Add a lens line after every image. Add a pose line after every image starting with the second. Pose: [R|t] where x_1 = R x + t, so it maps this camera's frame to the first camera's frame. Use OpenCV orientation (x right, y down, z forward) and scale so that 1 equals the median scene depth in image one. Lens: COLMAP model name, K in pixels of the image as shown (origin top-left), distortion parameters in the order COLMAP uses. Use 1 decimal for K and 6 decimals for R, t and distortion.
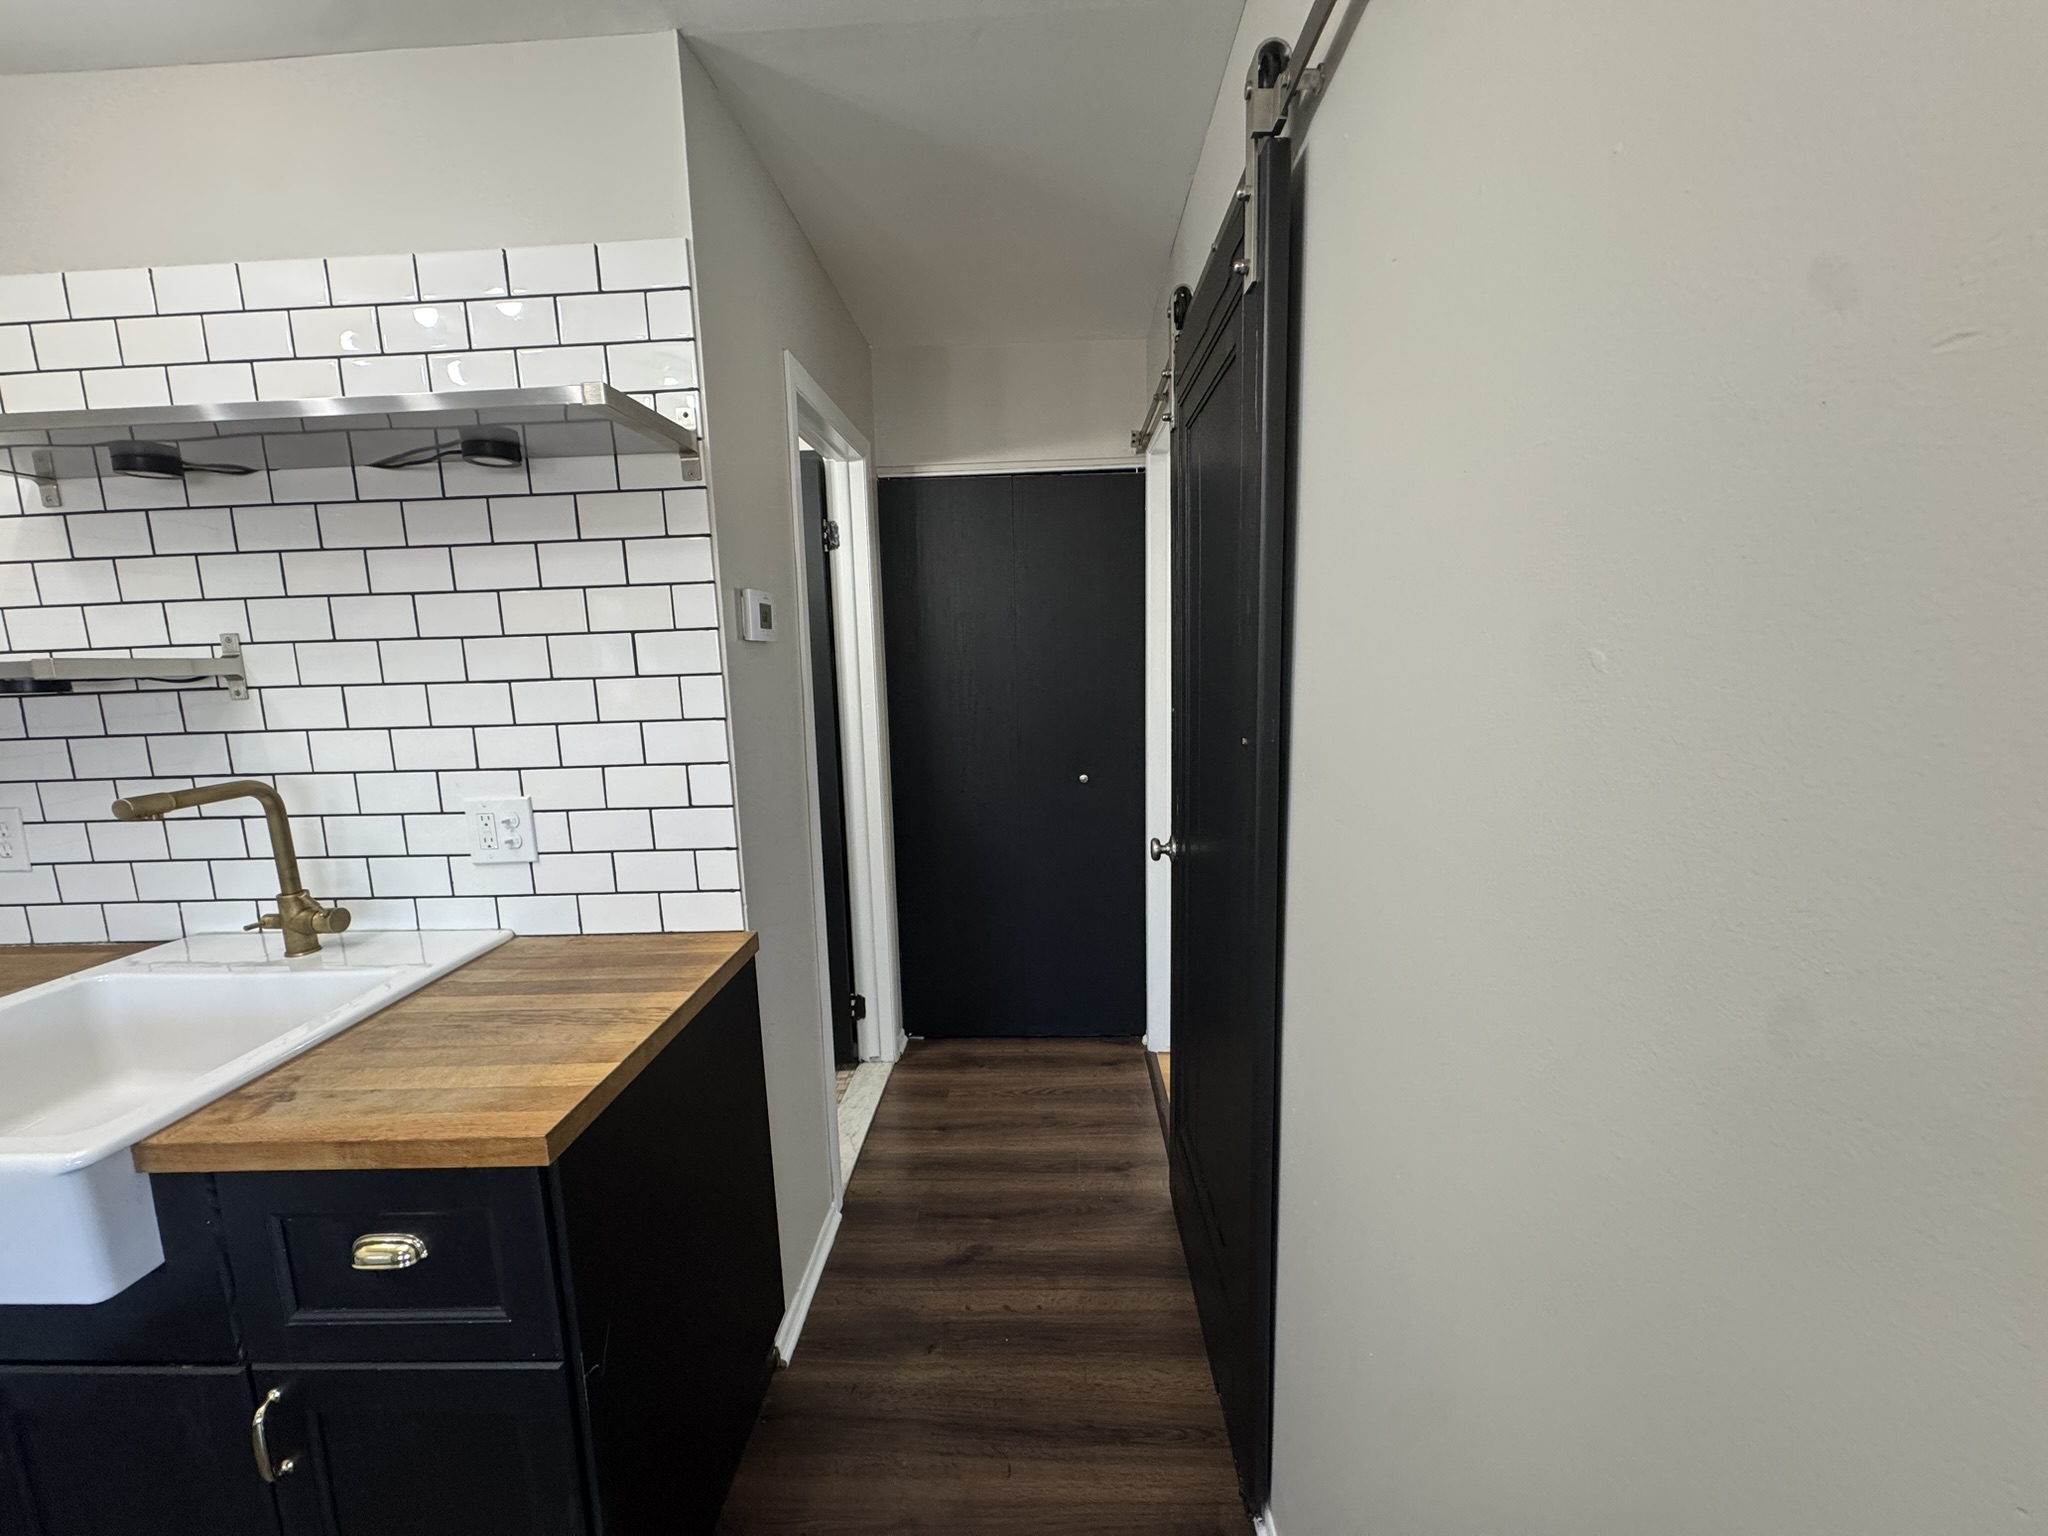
lens RADIAL K [[812.5, 0, 1025.7], [0, 812.5, 767.3], [0, 0, 1]] dist [-0.002497, 0.000082]
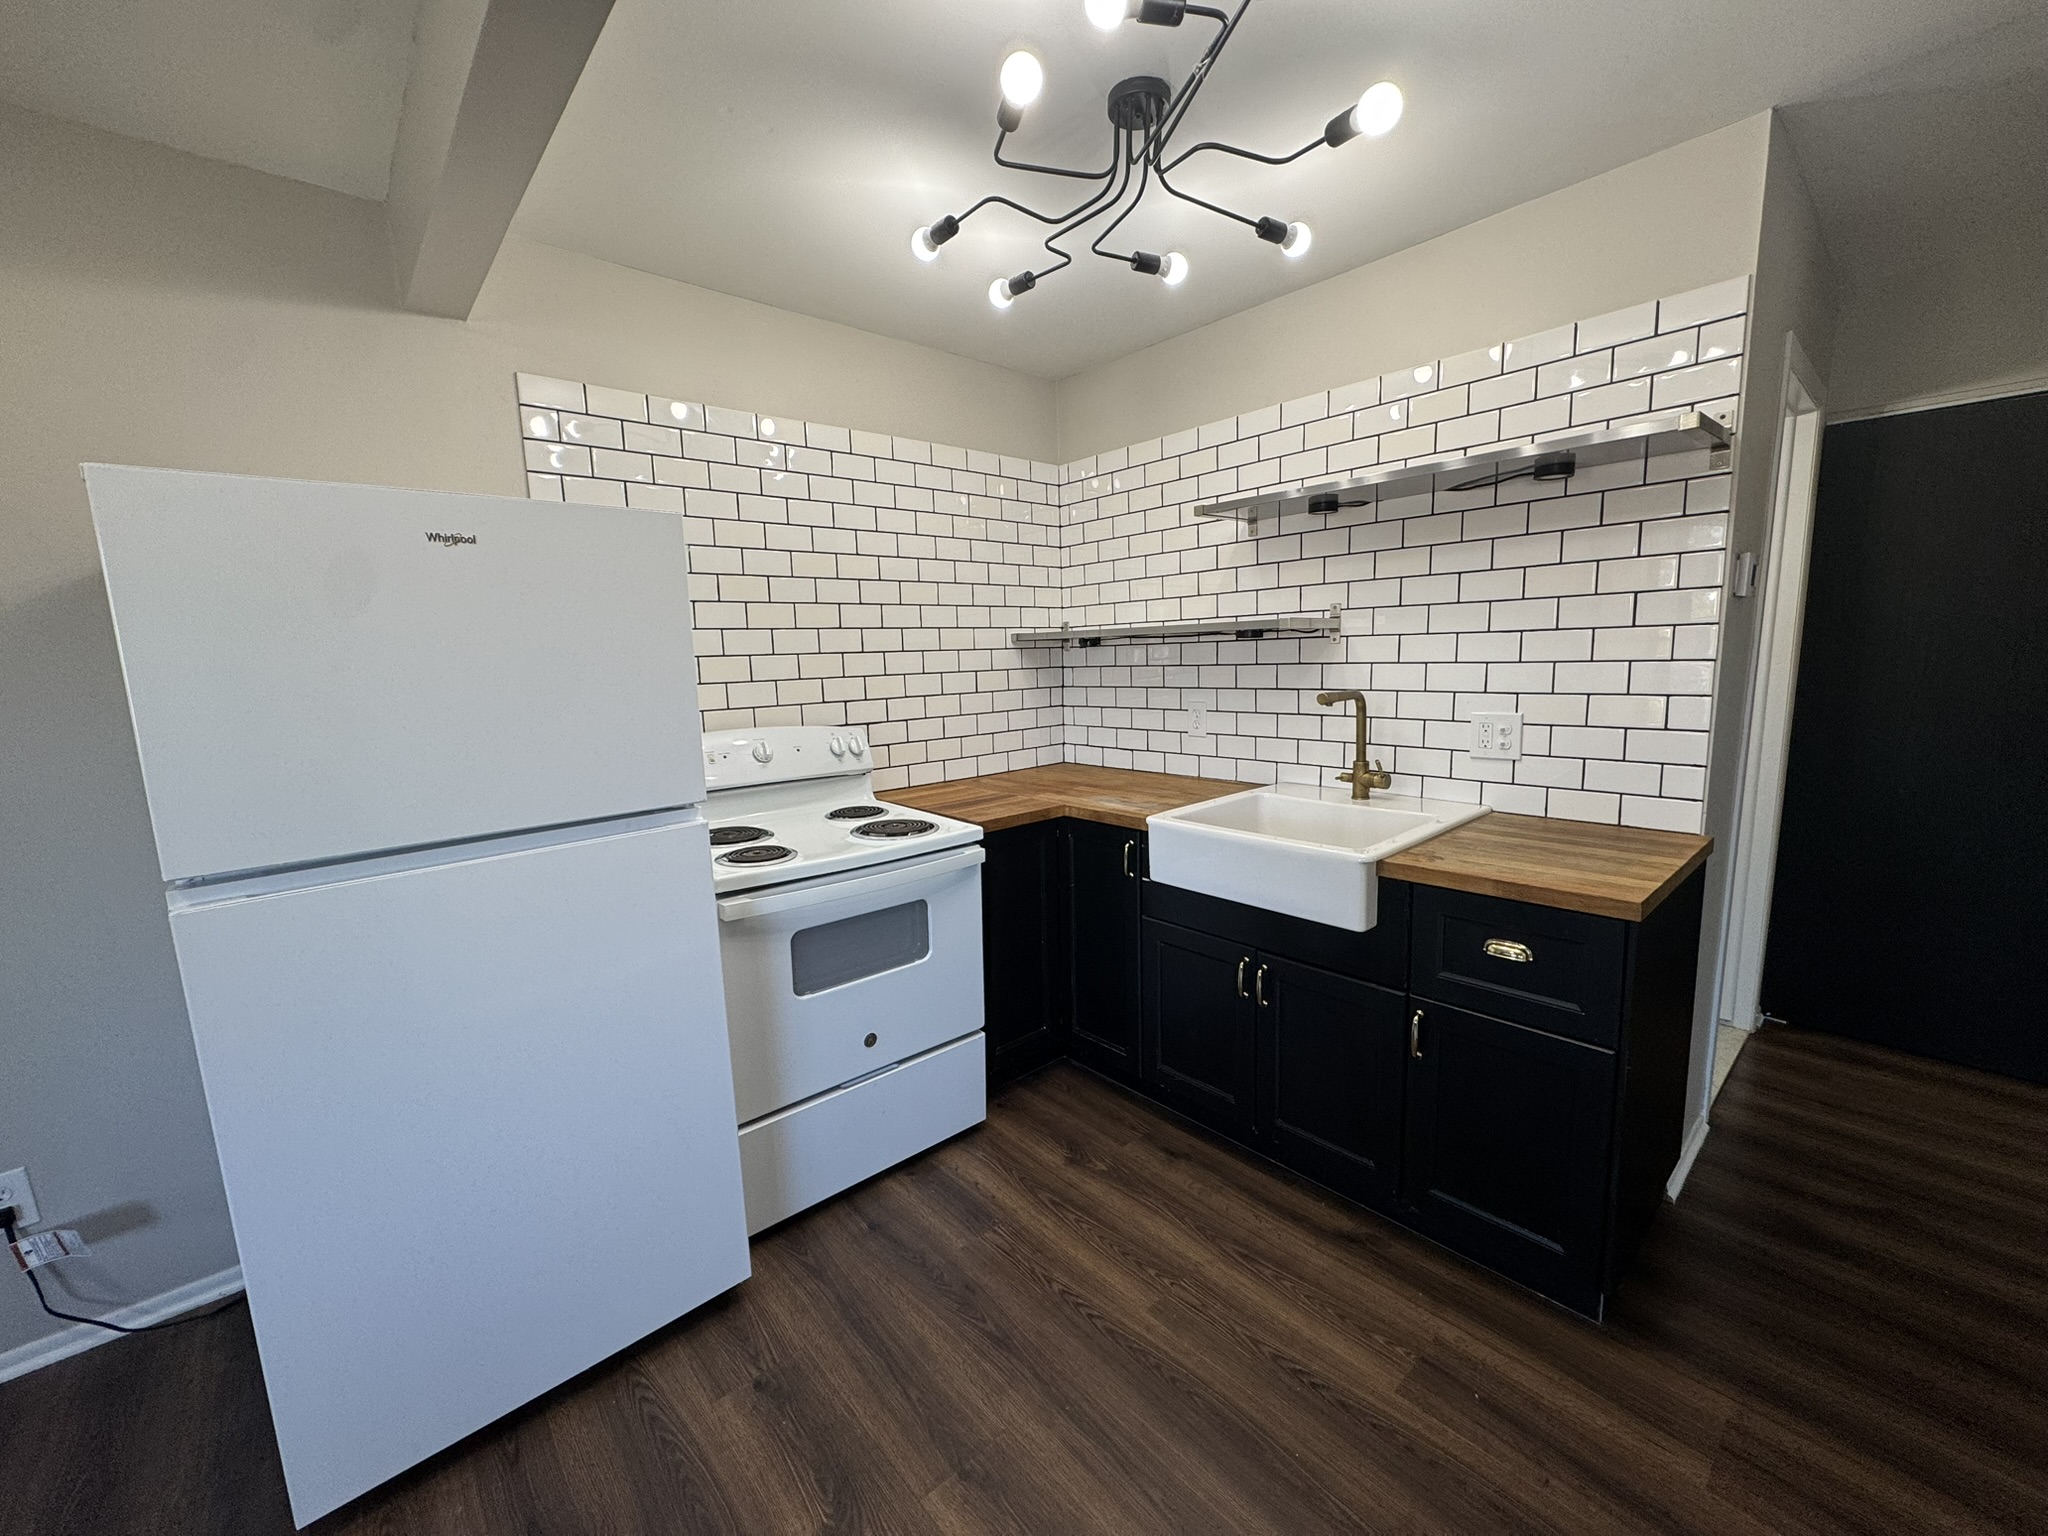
lens RADIAL K [[812.5, 0, 1023.3], [0, 812.5, 766.8], [0, 0, 1]] dist [-0.002497, 0.000082]
pose [[0.683897, 0.112674, -0.720825, -0.181425], [-0.091688, 0.993443, 0.068297, 0.113586], [0.723794, 0.019383, 0.689744, -0.612572]]
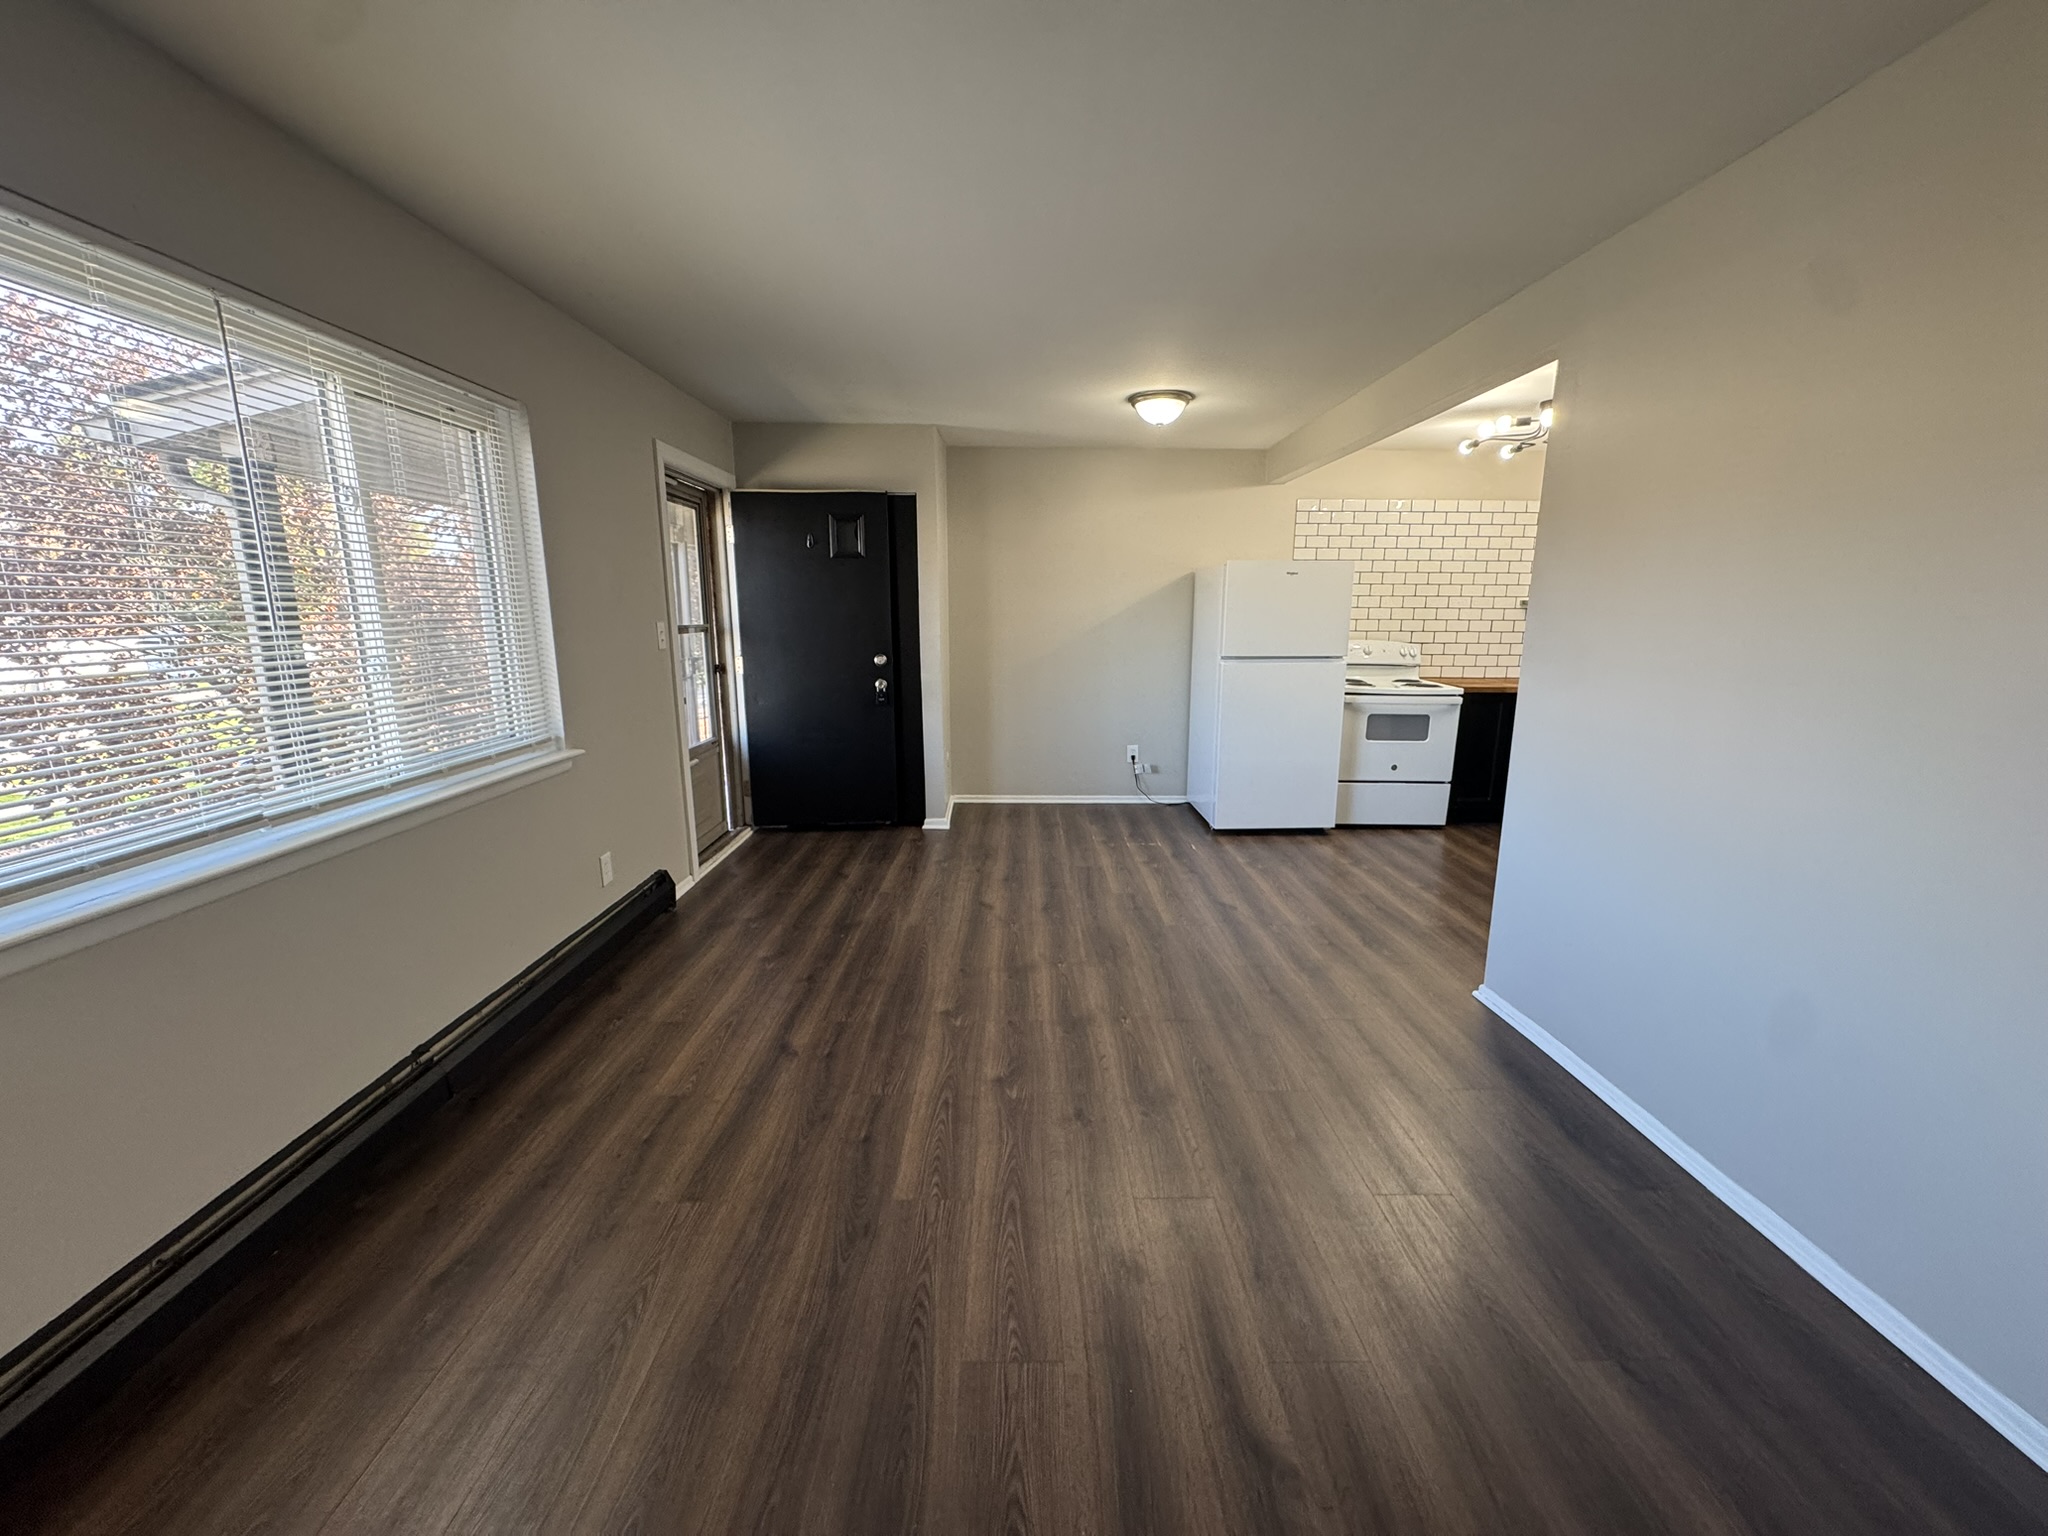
lens RADIAL K [[812.5, 0, 1024.3], [0, 812.5, 764.9], [0, 0, 1]] dist [-0.002497, 0.000082]
pose [[0.046053, 0.221022, -0.974181, 2.019767], [-0.143735, 0.966534, 0.212492, 0.187458], [0.988544, 0.130238, 0.076280, -1.673148]]
